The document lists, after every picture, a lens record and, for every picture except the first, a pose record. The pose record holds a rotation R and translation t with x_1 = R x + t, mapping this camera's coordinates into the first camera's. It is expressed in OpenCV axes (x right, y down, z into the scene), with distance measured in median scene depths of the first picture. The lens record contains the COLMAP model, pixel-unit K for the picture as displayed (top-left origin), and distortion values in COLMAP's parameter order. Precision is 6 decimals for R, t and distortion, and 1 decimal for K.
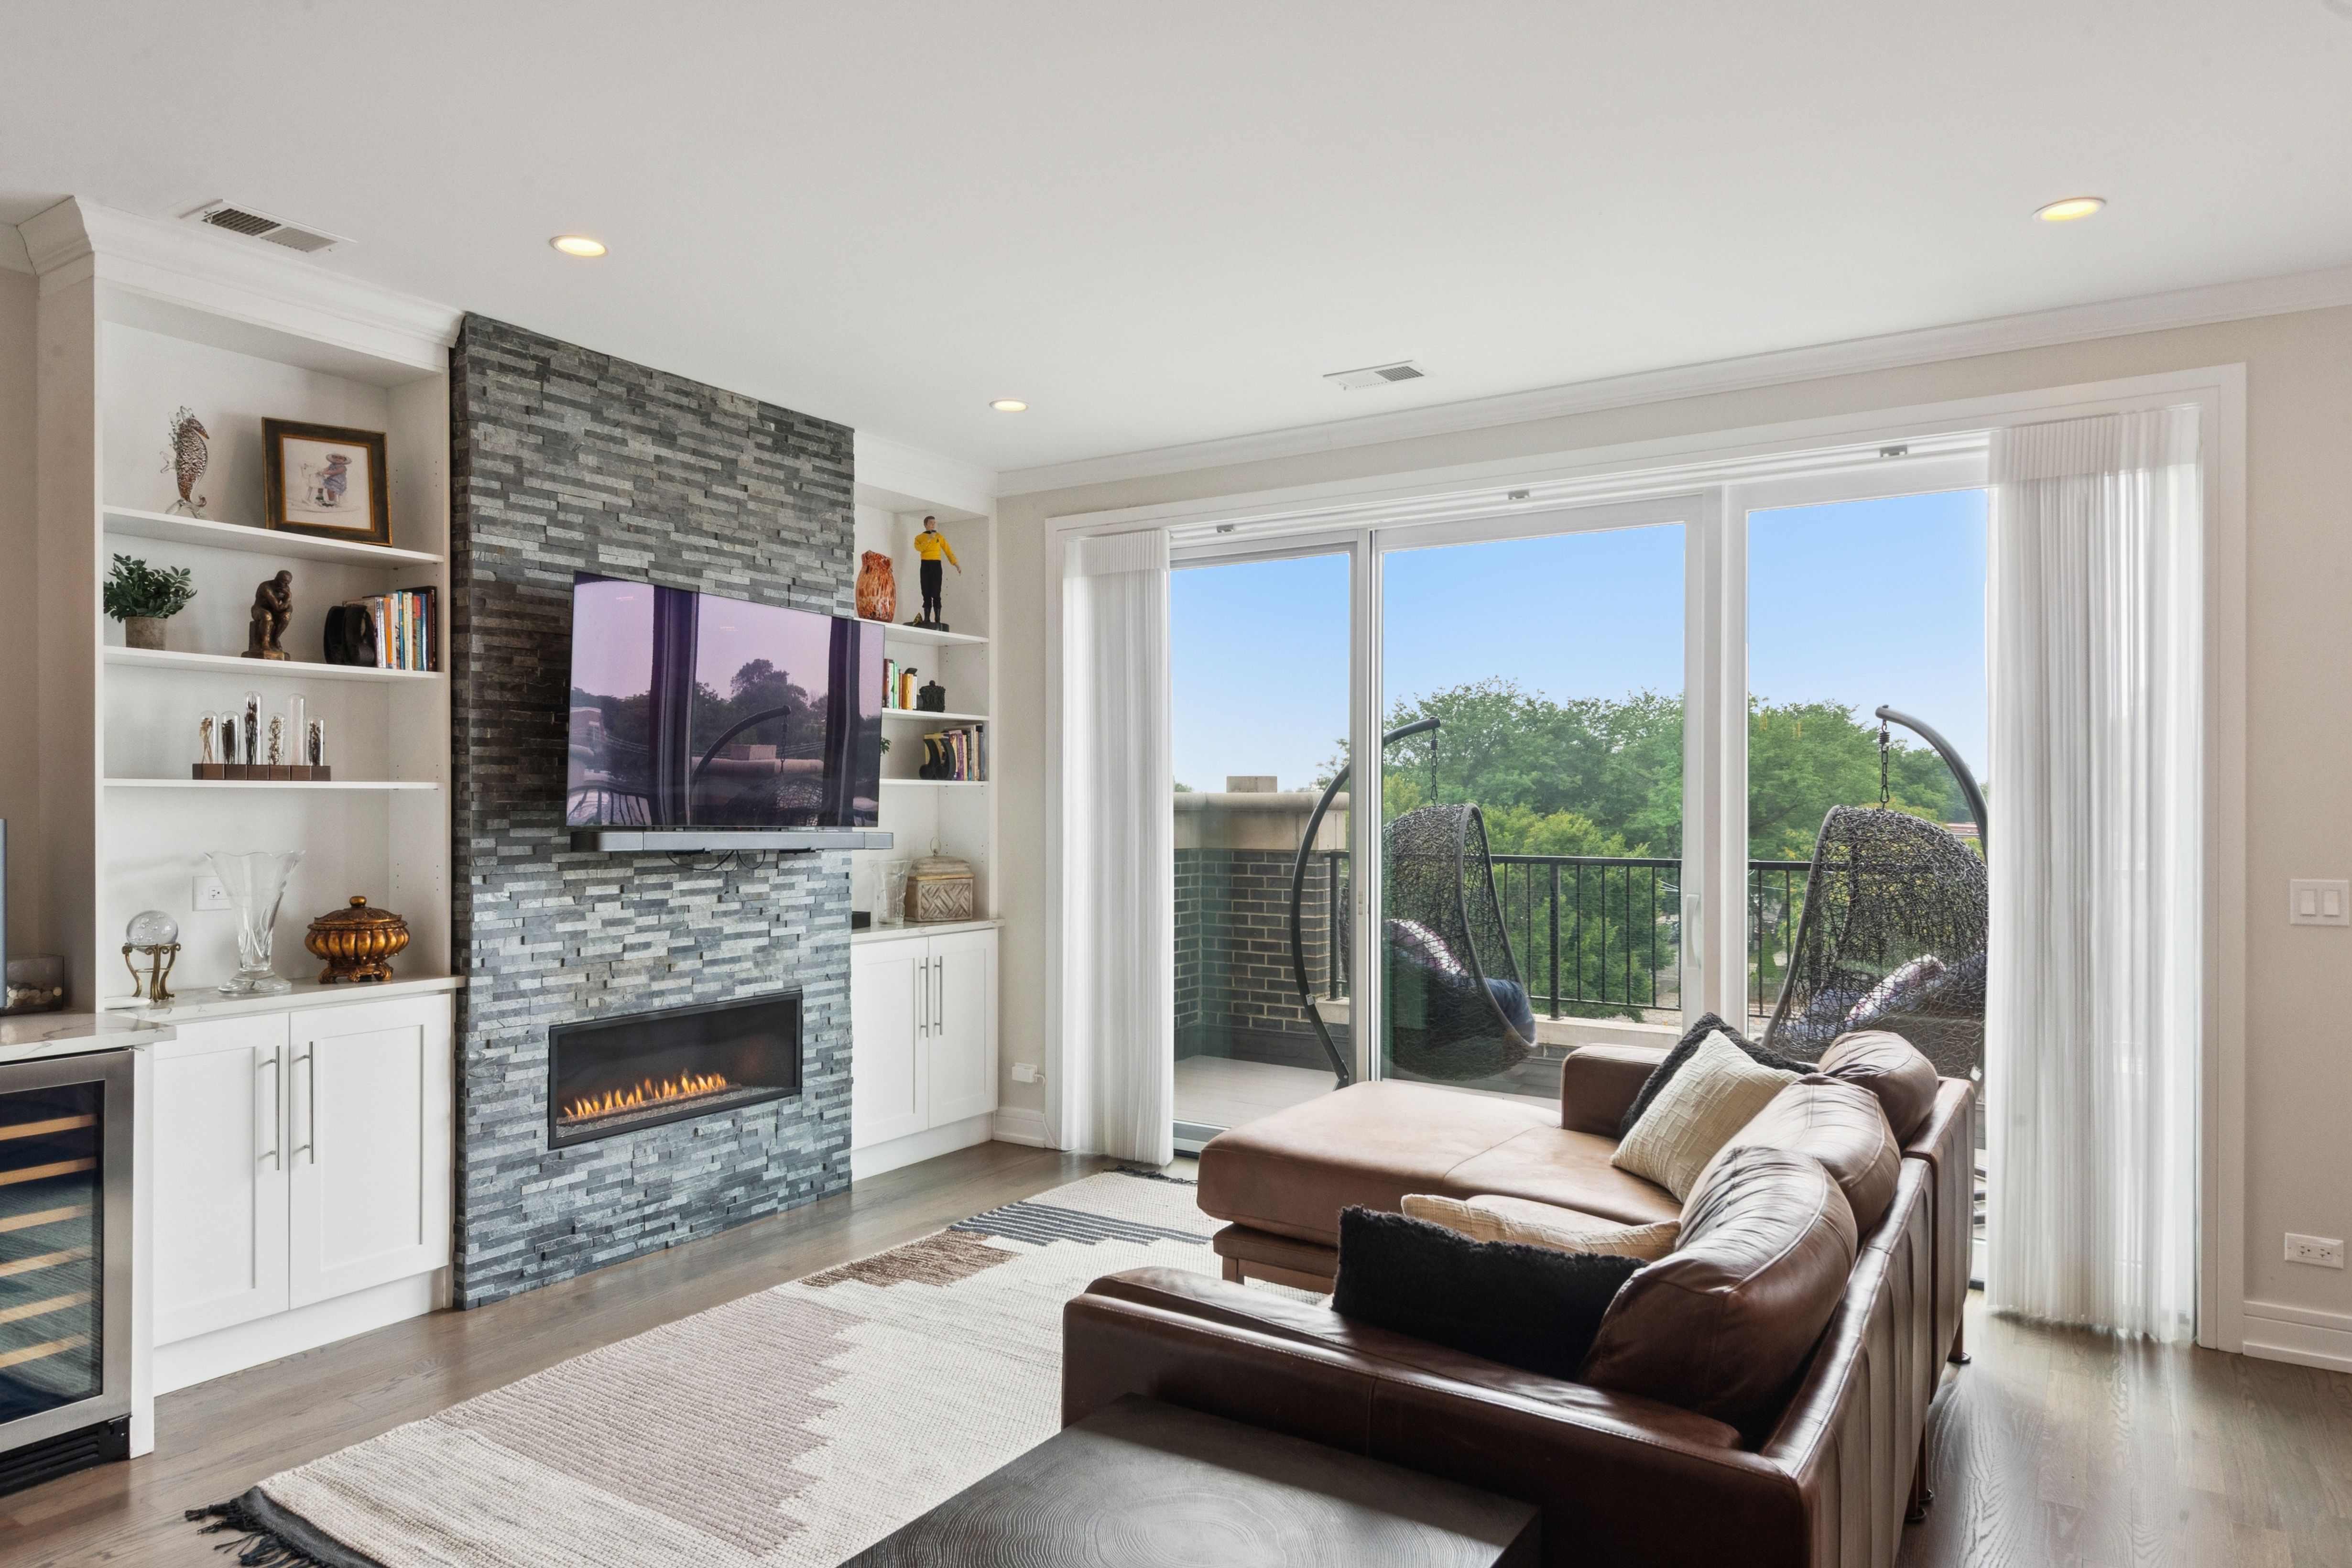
lens RADIAL K [[1444.0, 0, 1162.4], [0, 1444.0, 799.2], [0, 0, 1]] dist [0.008430, 0.000632]
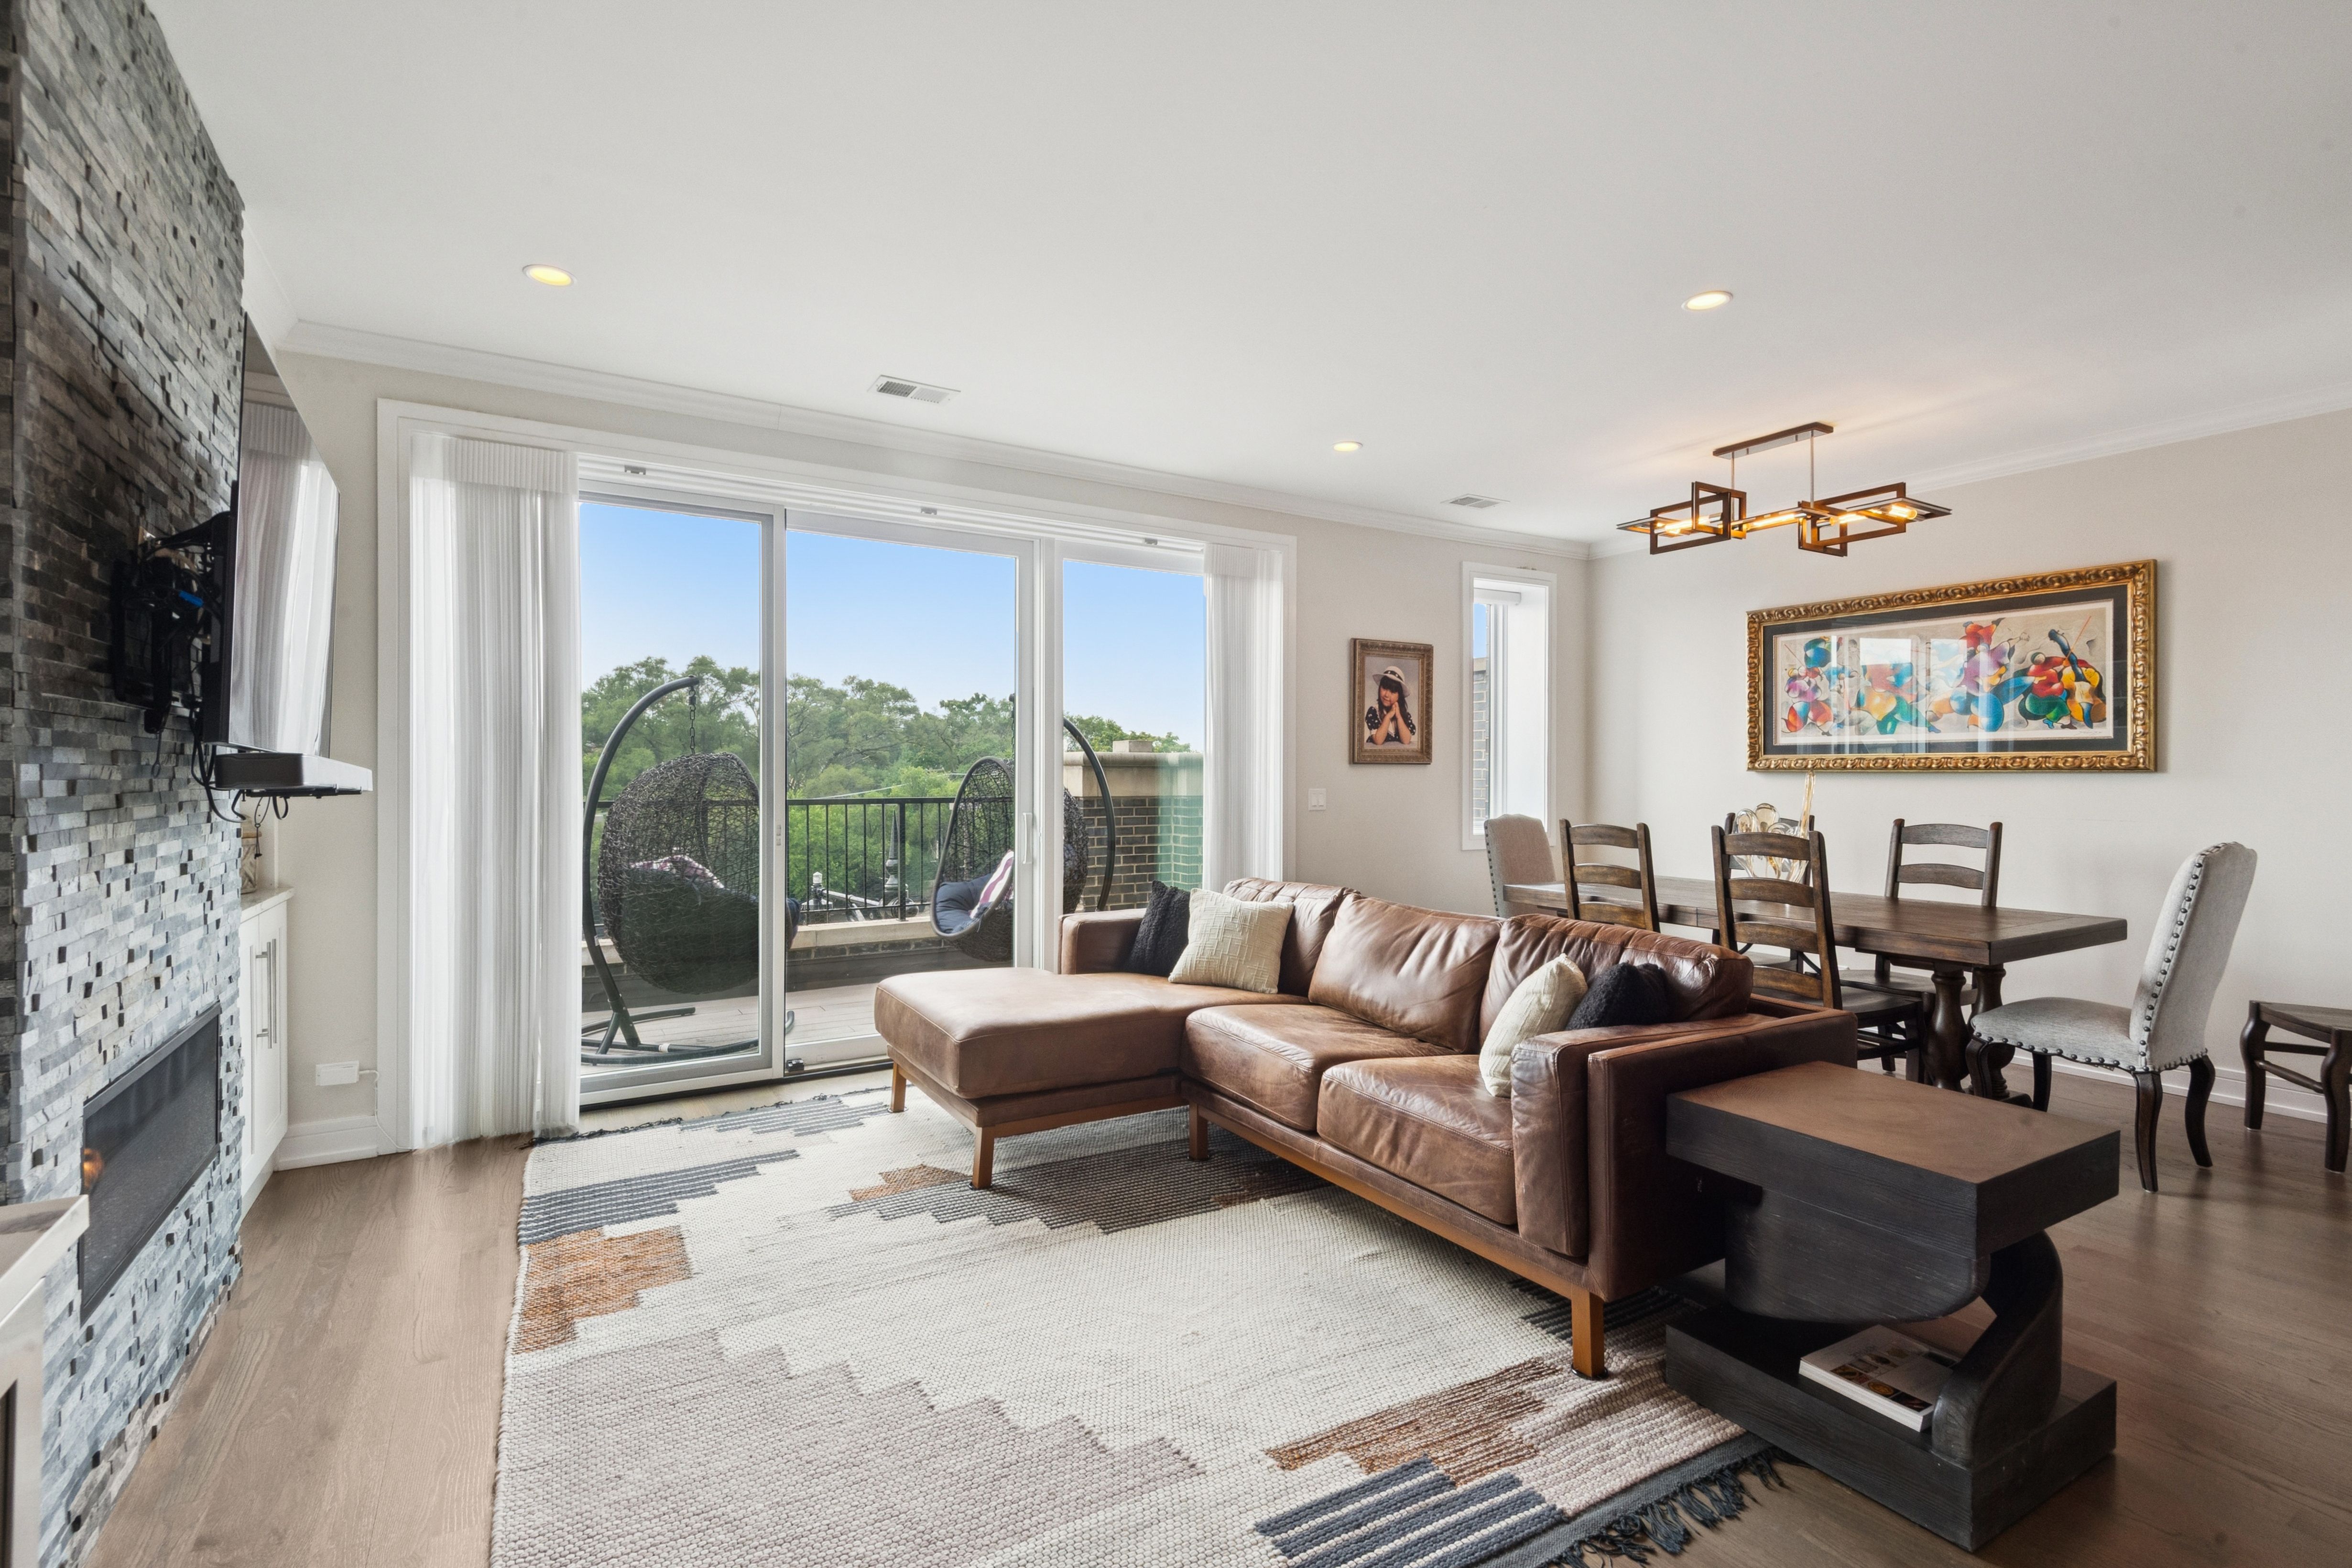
lens RADIAL K [[1066.6, 0, 1161.6], [0, 1066.6, 782.2], [0, 0, 1]] dist [0.042071, -0.031994]
pose [[0.445146, -0.005532, 0.895441, -0.565695], [-0.002889, 0.999967, 0.007614, 0.026434], [-0.895453, -0.005976, 0.445116, 0.416552]]
